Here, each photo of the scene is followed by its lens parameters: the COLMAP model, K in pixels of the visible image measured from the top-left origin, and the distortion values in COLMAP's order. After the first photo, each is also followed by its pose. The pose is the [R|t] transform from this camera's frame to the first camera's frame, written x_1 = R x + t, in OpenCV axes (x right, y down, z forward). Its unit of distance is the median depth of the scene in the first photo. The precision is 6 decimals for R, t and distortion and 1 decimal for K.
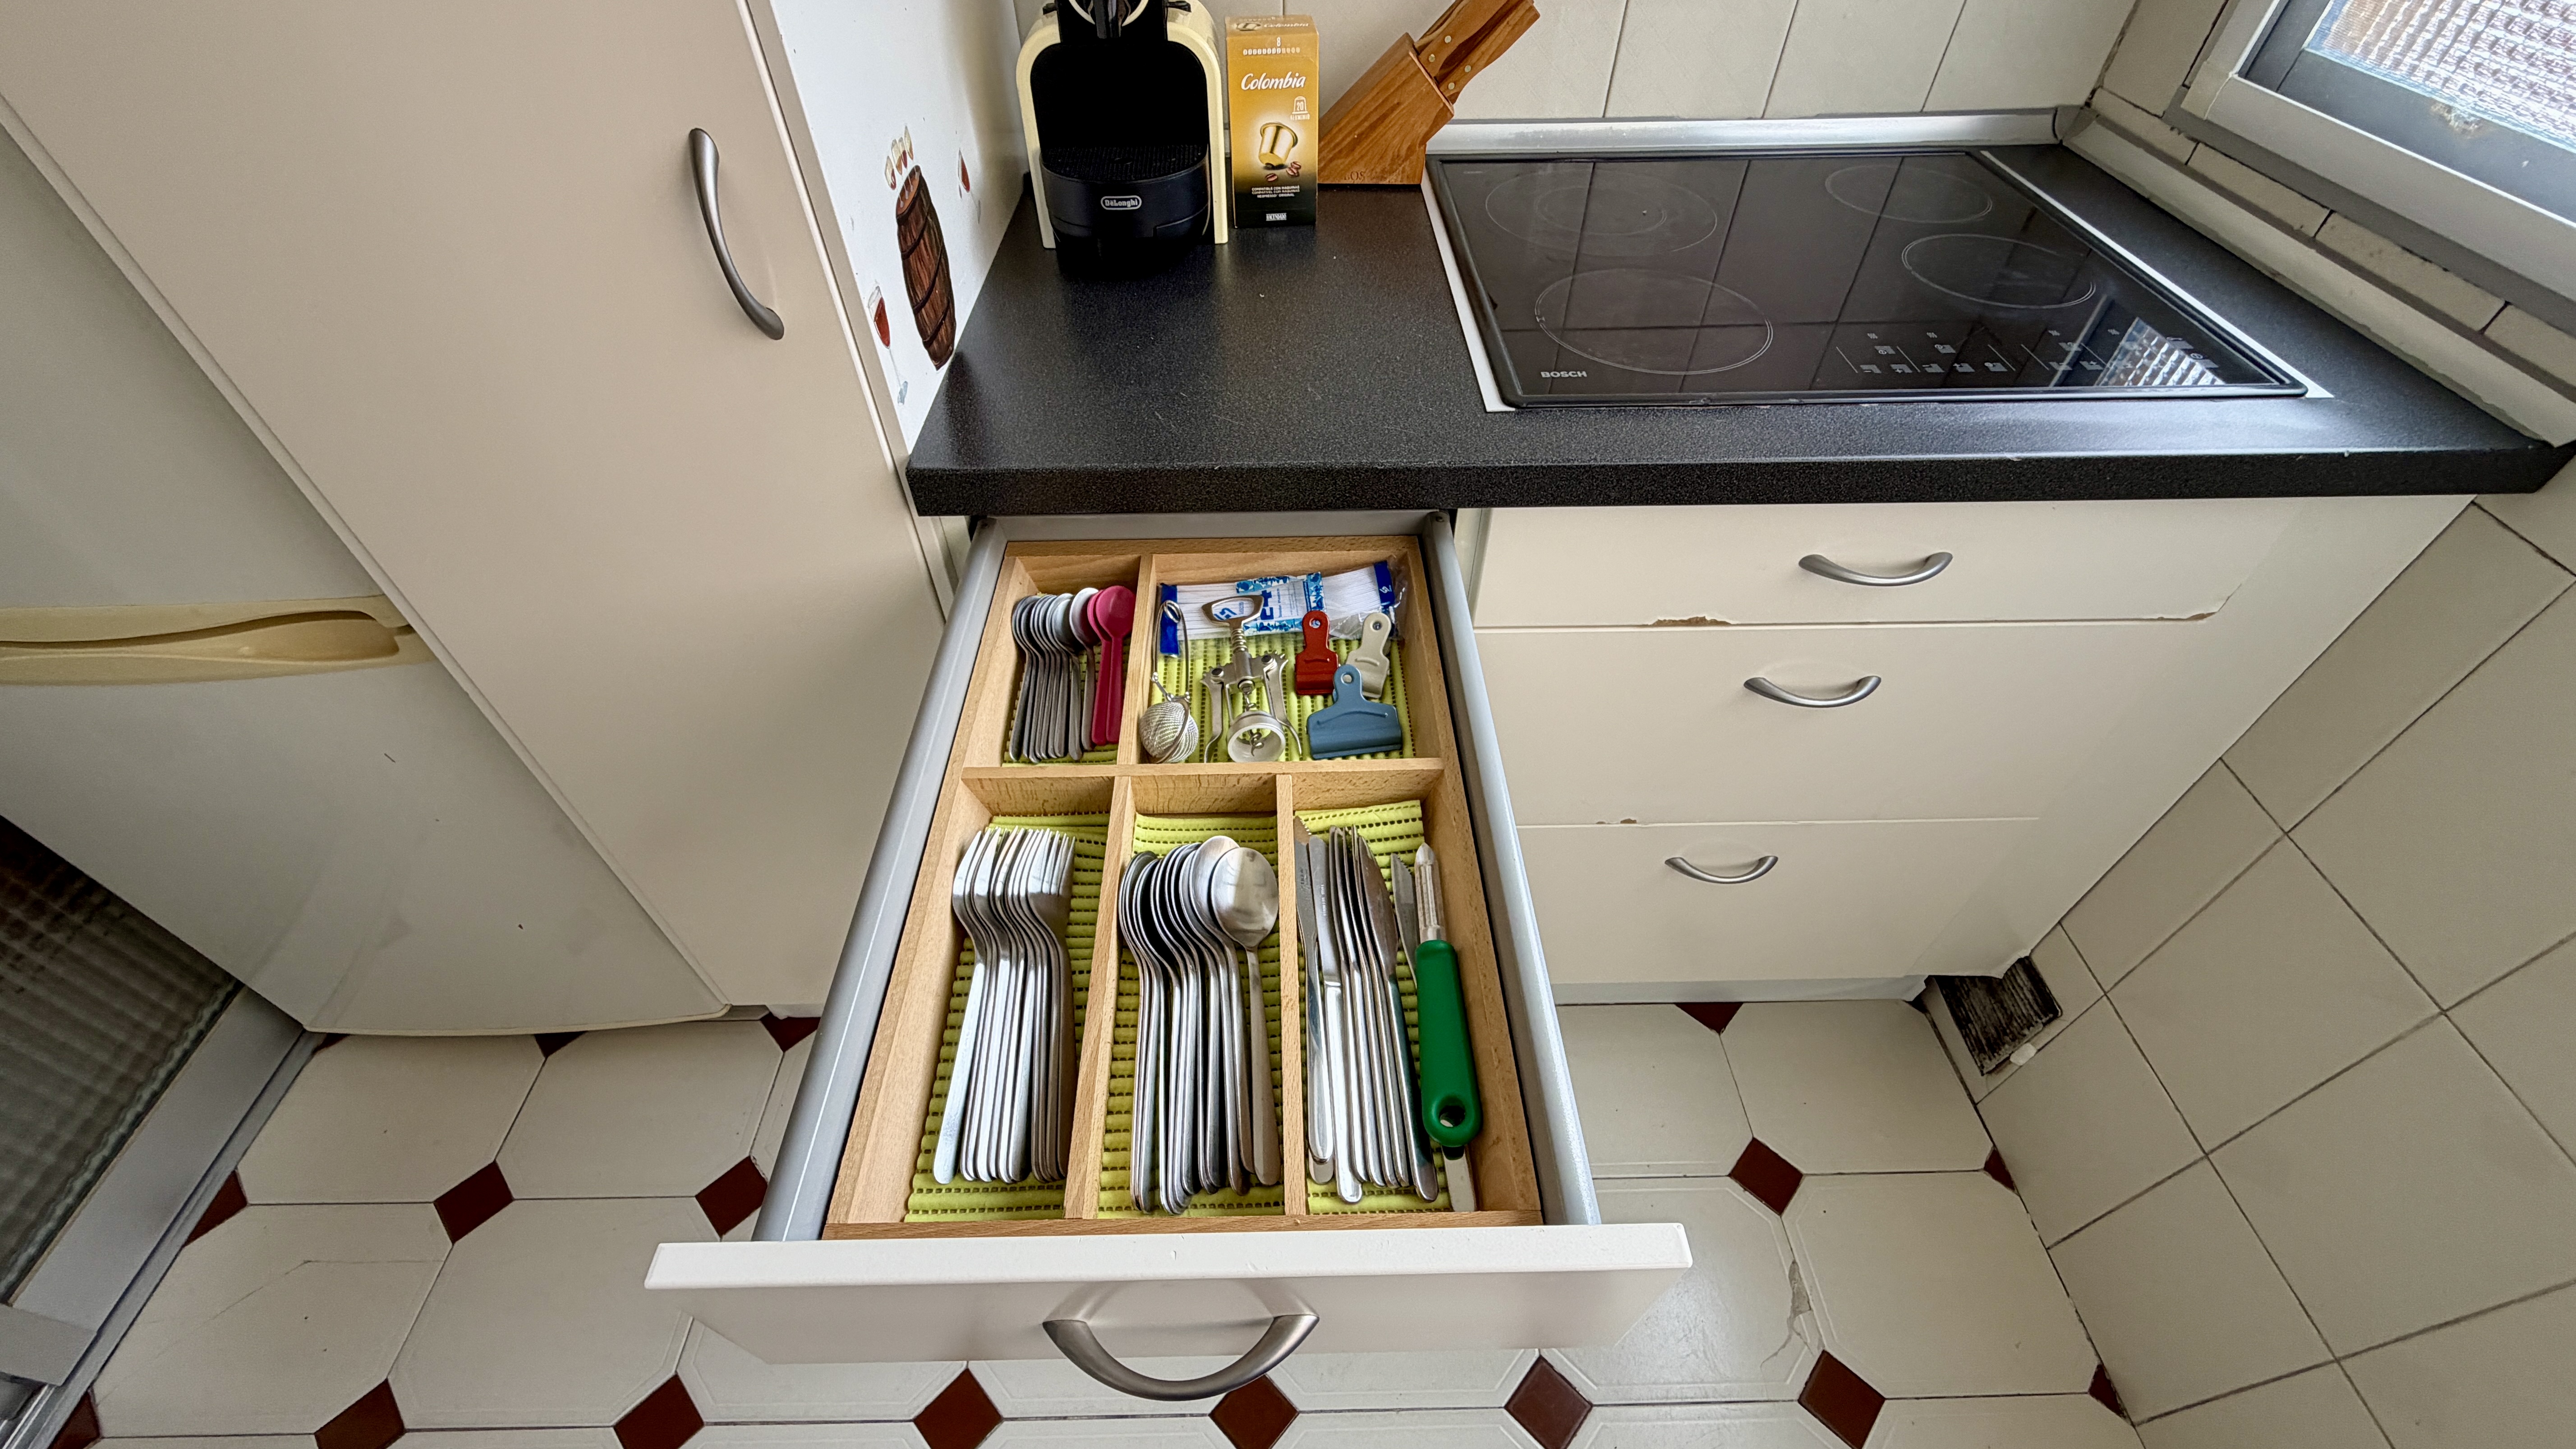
lens RADIAL K [[1028.9, 0, 1296.5], [0, 1028.9, 724.1], [0, 0, 1]] dist [0.001146, -0.000234]
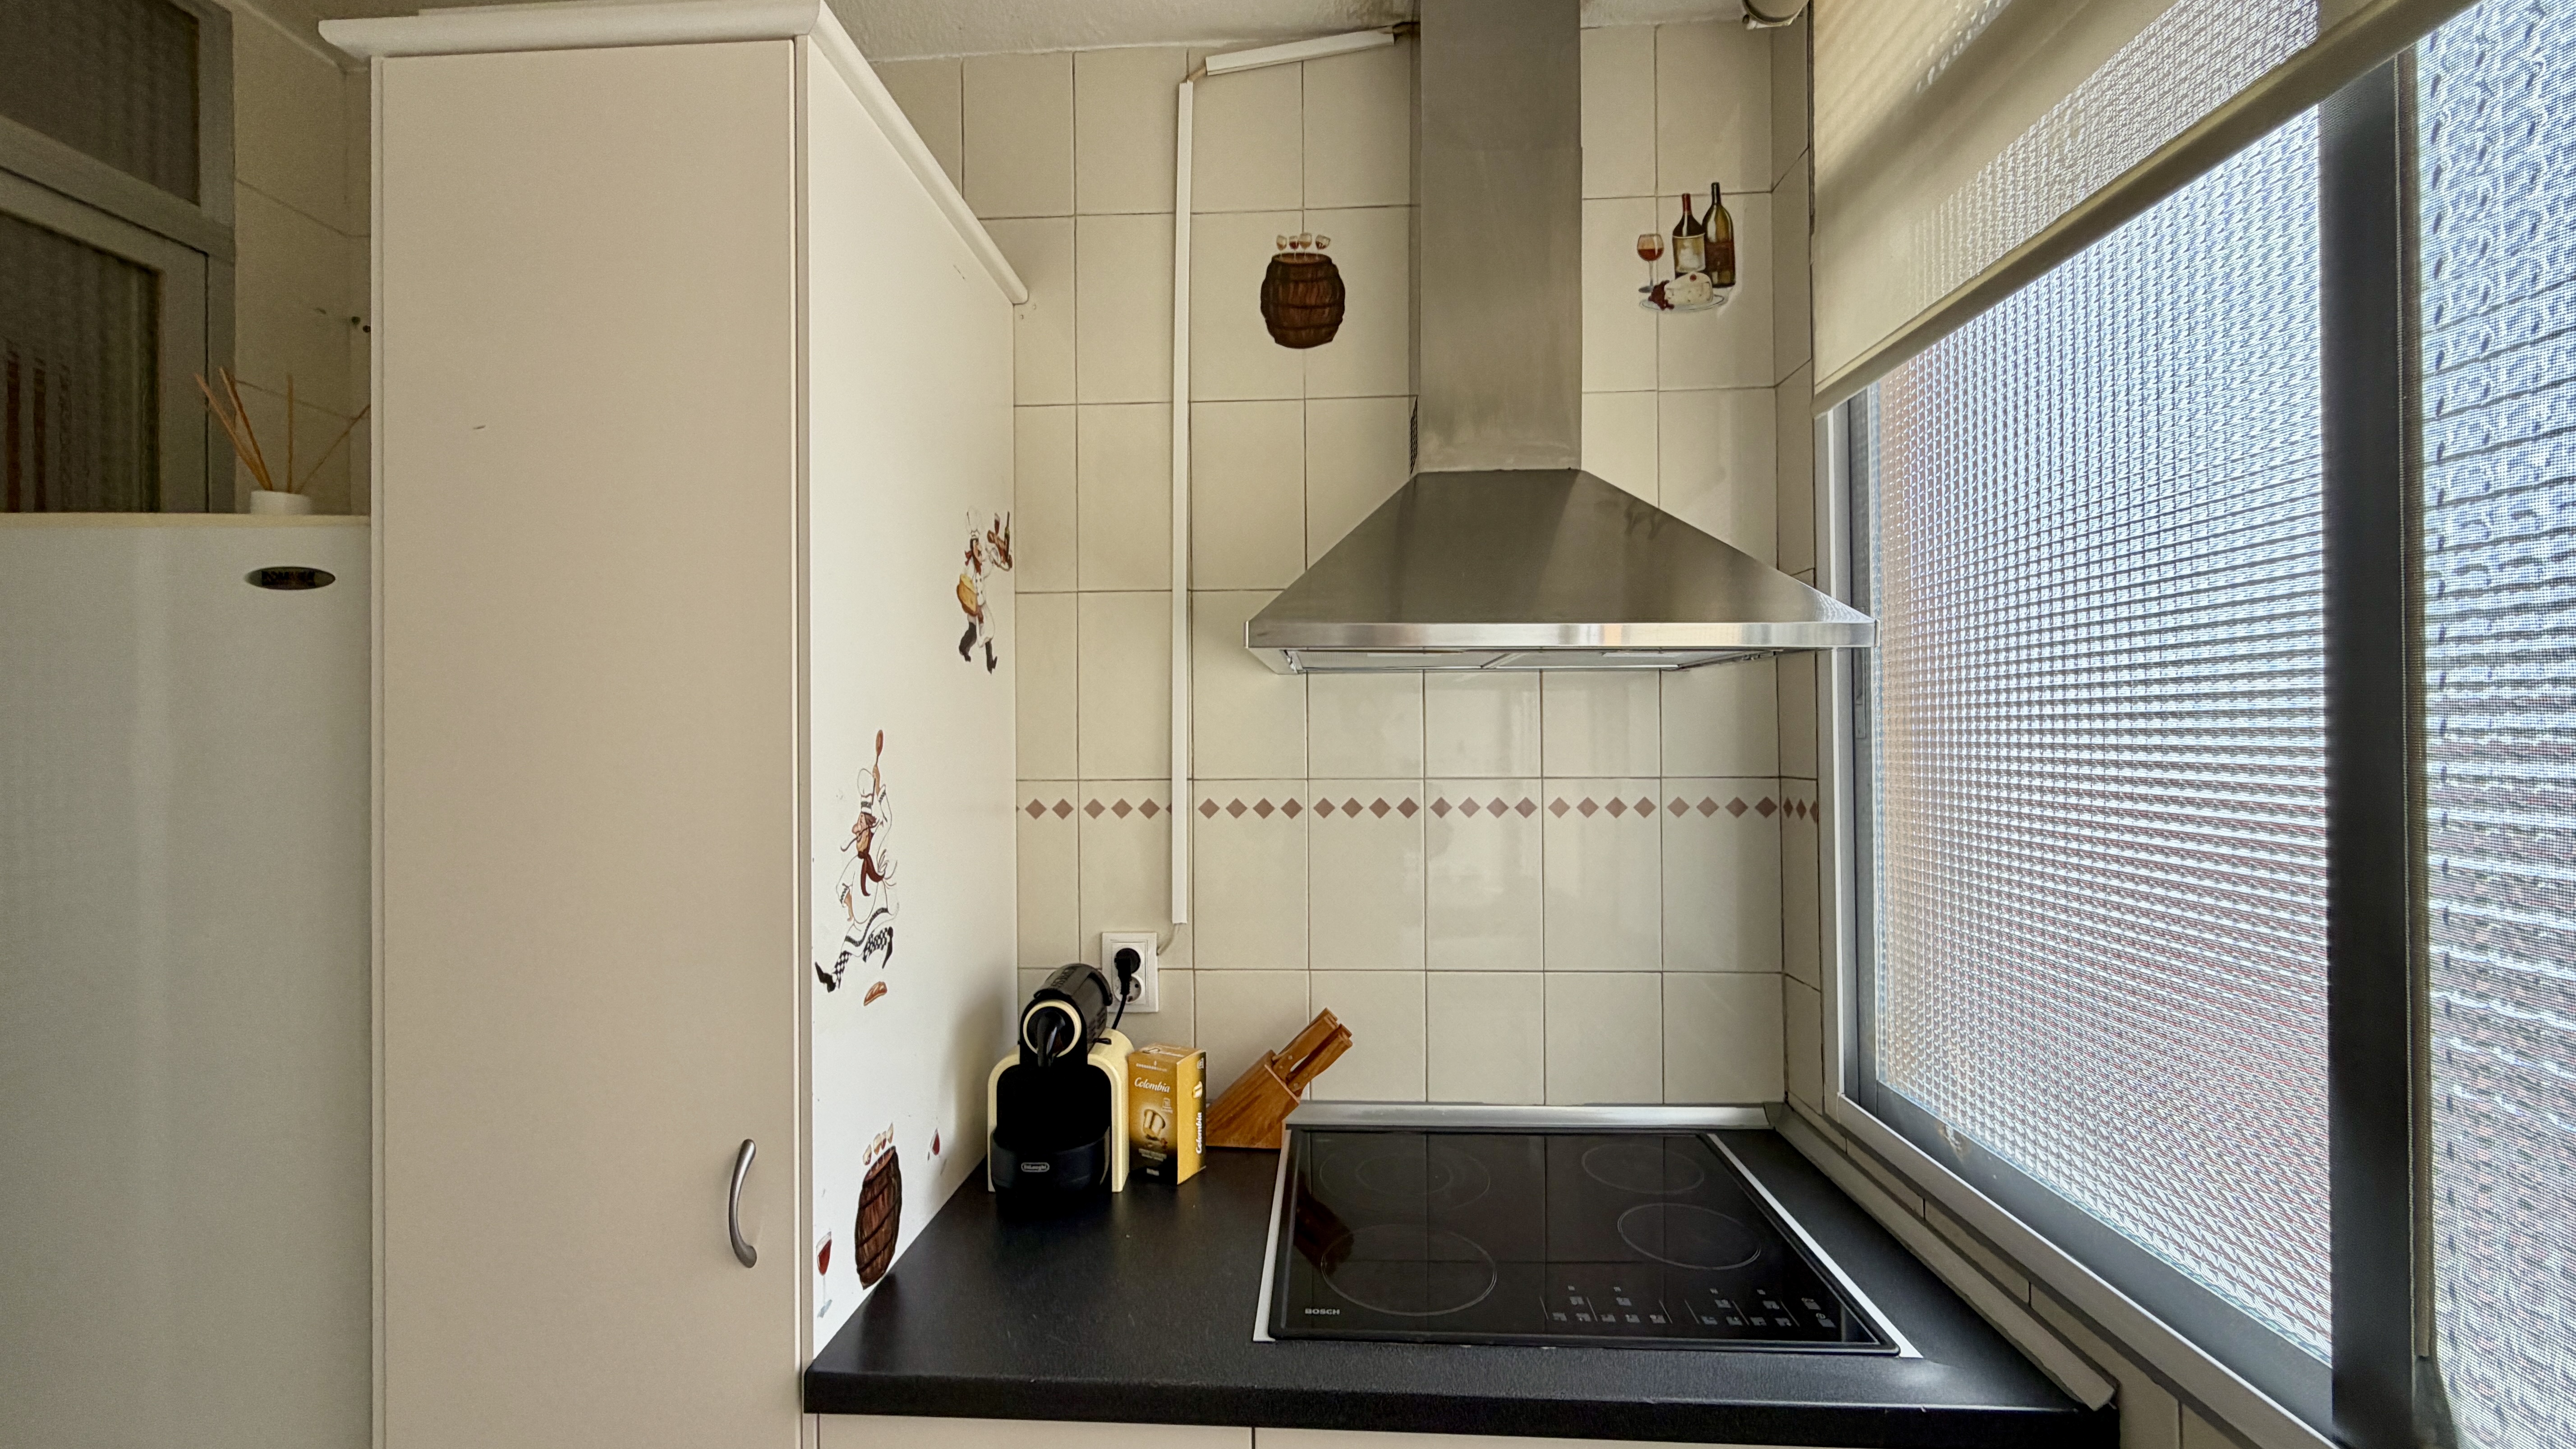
lens RADIAL K [[1028.9, 0, 1287.2], [0, 1028.9, 727.0], [0, 0, 1]] dist [0.001146, -0.000234]
pose [[0.996794, -0.005306, -0.079833, 0.296640], [-0.054563, 0.684694, -0.726785, 0.097472], [0.058518, 0.728811, 0.682209, -0.404392]]
